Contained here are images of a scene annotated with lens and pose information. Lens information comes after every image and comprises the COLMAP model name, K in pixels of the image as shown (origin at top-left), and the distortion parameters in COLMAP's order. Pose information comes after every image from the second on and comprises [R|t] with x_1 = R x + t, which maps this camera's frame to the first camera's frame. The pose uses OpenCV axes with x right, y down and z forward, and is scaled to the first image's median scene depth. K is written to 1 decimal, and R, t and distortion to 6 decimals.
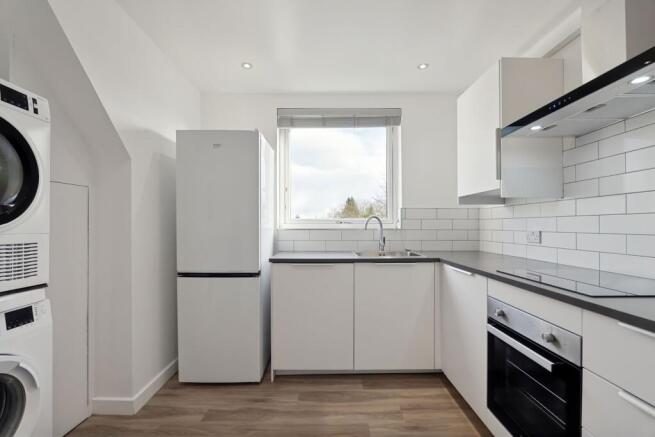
lens RADIAL K [[304.7, 0, 331.6], [0, 304.7, 222.6], [0, 0, 1]] dist [-0.017726, 0.000552]
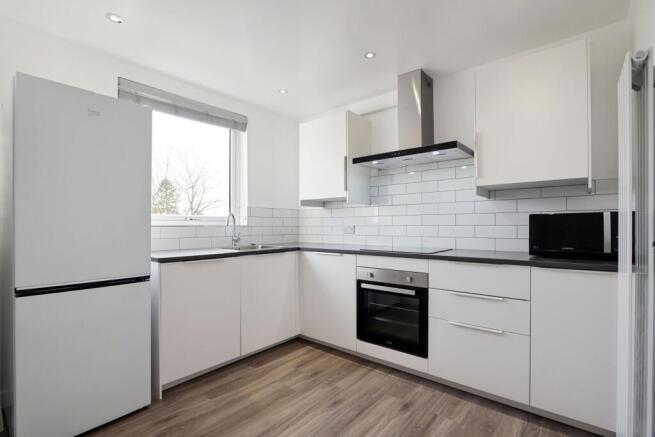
lens RADIAL K [[304.7, 0, 331.6], [0, 304.7, 222.6], [0, 0, 1]] dist [-0.017726, 0.000552]
pose [[0.649920, 0.005533, 0.759982, -0.538265], [-0.001664, 0.999981, -0.005857, 0.020344], [-0.760001, 0.002542, 0.649917, 0.062346]]
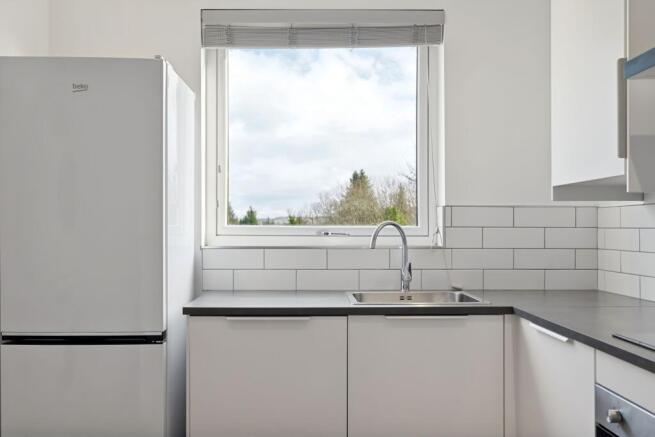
lens RADIAL K [[622.0, 0, 327.5], [0, 622.0, 218.5], [0, 0, 1]] dist [0.012154, 0.003654]
pose [[0.999946, 0.000957, 0.010379, 0.028549], [-0.000897, 0.999983, -0.005788, -0.026485], [-0.010384, 0.005778, 0.999929, -0.055717]]
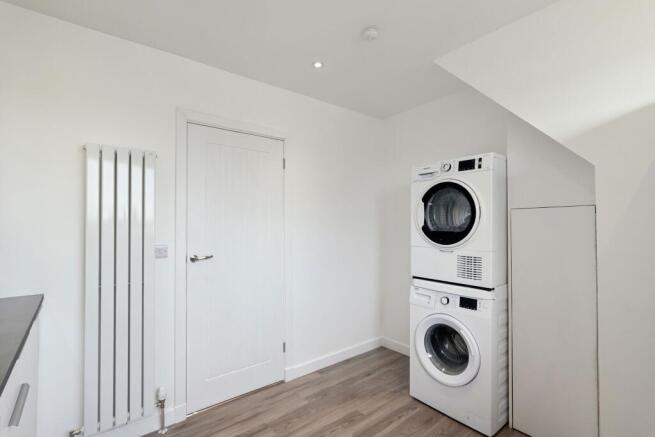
lens RADIAL K [[304.7, 0, 331.6], [0, 304.7, 222.6], [0, 0, 1]] dist [-0.017726, 0.000552]
pose [[-0.772759, -0.007794, -0.634651, 0.285983], [0.004081, 0.999843, -0.017248, -0.044539], [0.634686, -0.015919, -0.772606, 0.956482]]
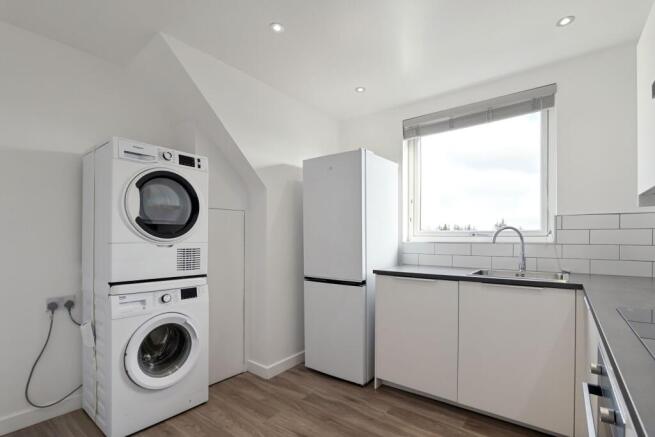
lens RADIAL K [[311.9, 0, 328.7], [0, 311.9, 234.9], [0, 0, 1]] dist [-0.014434, 0.000714]
pose [[0.787142, -0.004534, -0.616755, 0.336006], [0.003020, 0.999989, -0.003497, 0.001795], [0.616764, 0.000890, 0.787147, 0.064625]]
